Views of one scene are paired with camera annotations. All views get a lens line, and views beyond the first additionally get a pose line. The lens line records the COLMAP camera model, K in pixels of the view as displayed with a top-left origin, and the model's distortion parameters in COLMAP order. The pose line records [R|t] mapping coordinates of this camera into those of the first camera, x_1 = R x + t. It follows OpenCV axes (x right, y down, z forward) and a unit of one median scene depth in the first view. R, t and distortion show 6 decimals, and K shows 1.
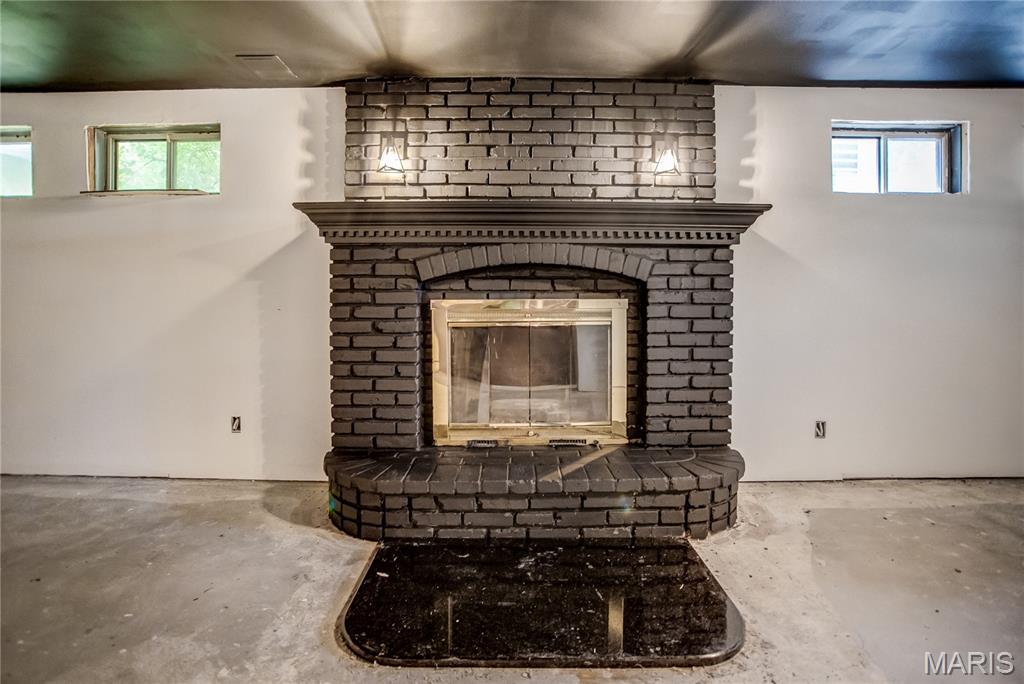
lens RADIAL K [[532.6, 0, 504.0], [0, 532.6, 295.4], [0, 0, 1]] dist [-0.047323, 0.010581]
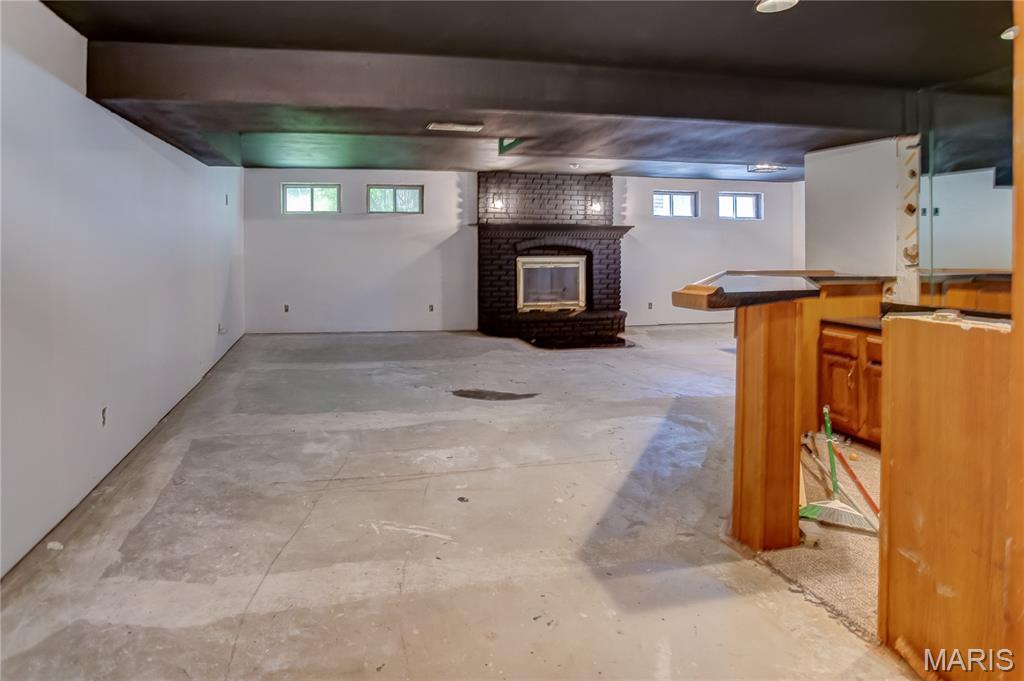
lens RADIAL K [[532.6, 0, 411.7], [0, 532.6, 228.0], [0, 0, 1]] dist [-0.047323, 0.010581]
pose [[0.991469, 0.006718, 0.130168, -0.985608], [-0.003607, 0.999703, -0.024117, -0.072297], [-0.130291, 0.023441, 0.991199, -1.570205]]
